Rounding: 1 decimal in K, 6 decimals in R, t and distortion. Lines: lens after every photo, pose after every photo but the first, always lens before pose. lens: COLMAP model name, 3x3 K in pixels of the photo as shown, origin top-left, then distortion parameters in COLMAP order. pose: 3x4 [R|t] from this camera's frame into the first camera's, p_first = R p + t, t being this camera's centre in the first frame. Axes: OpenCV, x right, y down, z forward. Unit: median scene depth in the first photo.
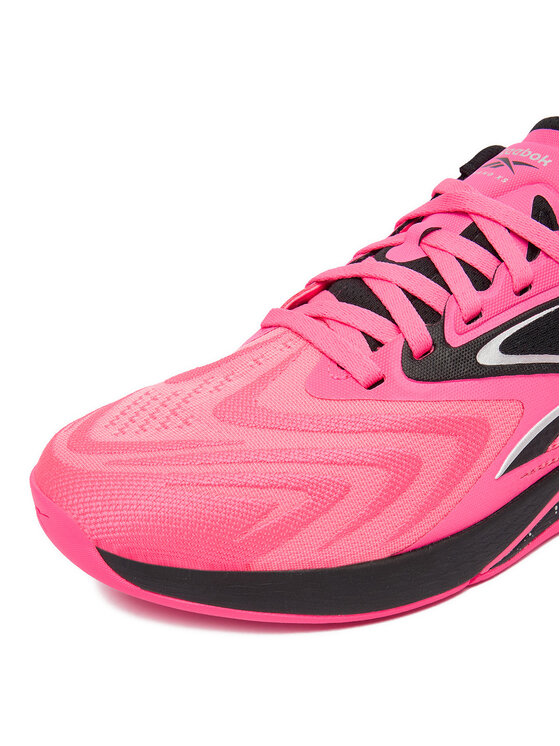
lens RADIAL K [[814.7, 0, 280.0], [0, 814.7, 373.0], [0, 0, 1]] dist [0.005046, 0.012024]
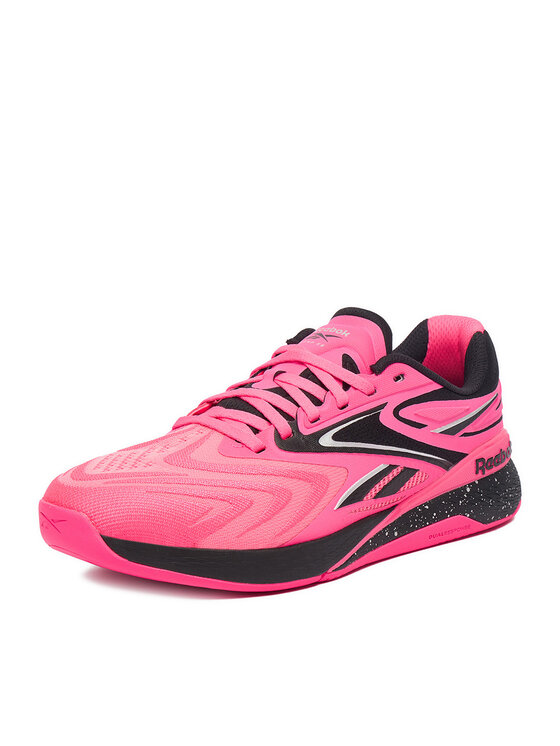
lens RADIAL K [[2442.2, 0, 280.0], [0, 2442.2, 373.0], [0, 0, 1]] dist [0.023364, 0.113739]
pose [[0.948452, 0.066097, 0.309951, -1.308093], [0.035878, 0.949328, -0.312233, 1.331798], [-0.314883, 0.307259, 0.898020, -3.274447]]
